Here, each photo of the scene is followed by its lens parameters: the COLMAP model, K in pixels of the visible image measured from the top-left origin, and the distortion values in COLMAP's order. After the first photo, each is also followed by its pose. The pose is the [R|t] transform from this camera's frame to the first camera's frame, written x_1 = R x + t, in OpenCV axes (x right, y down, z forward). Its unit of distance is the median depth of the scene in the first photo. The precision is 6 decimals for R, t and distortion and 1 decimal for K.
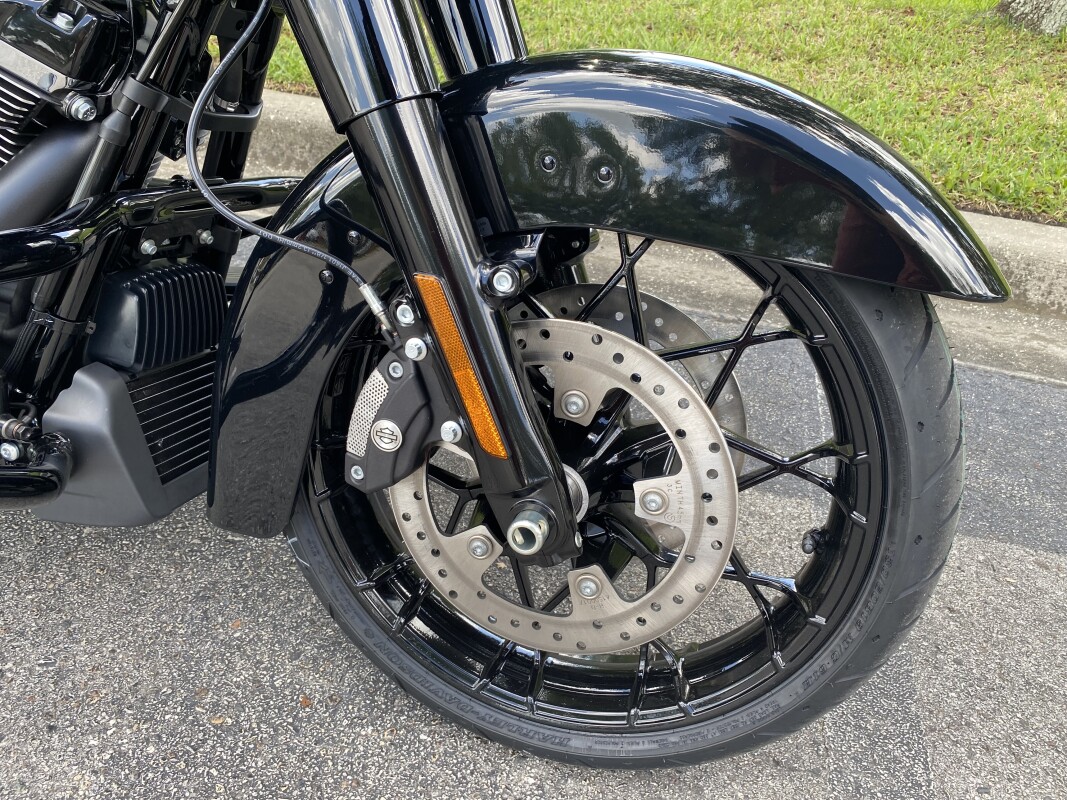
lens RADIAL K [[818.9, 0, 530.9], [0, 818.9, 399.2], [0, 0, 1]] dist [0.032151, -0.027477]
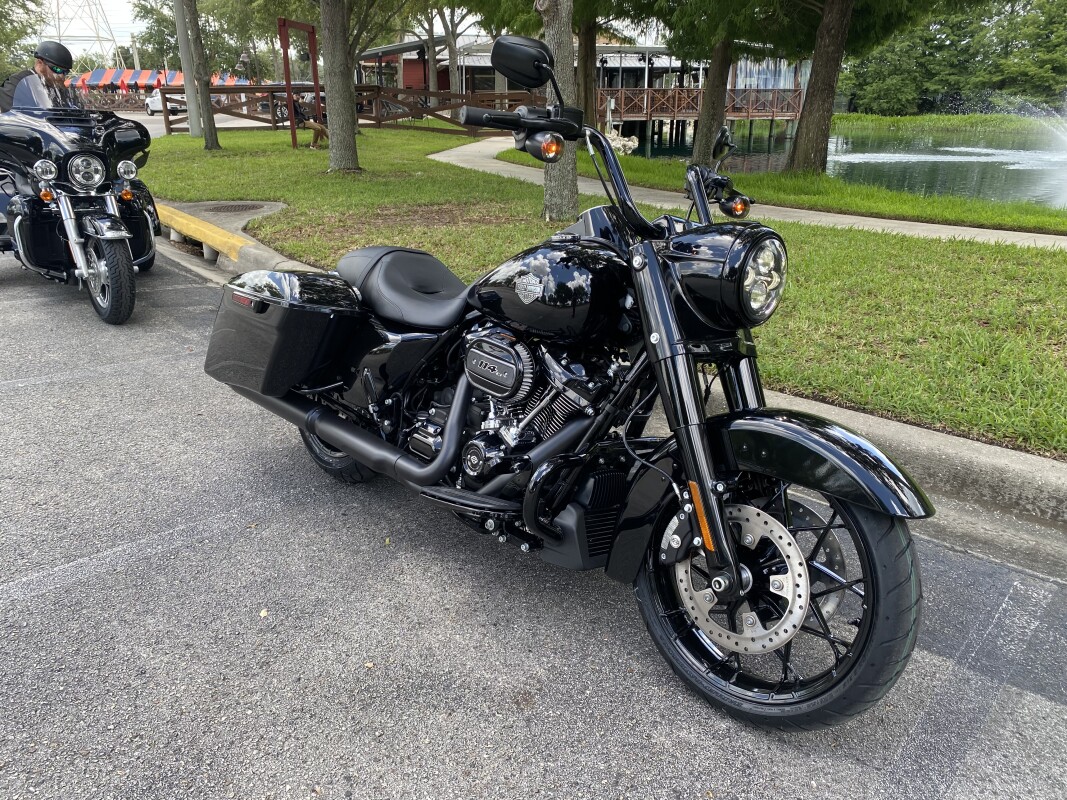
lens RADIAL K [[818.9, 0, 531.1], [0, 818.9, 399.6], [0, 0, 1]] dist [0.032151, -0.027477]
pose [[0.884990, 0.071884, -0.460027, 0.560809], [-0.190355, 0.957527, -0.216578, 0.253704], [0.424920, 0.279238, 0.861086, -1.502333]]
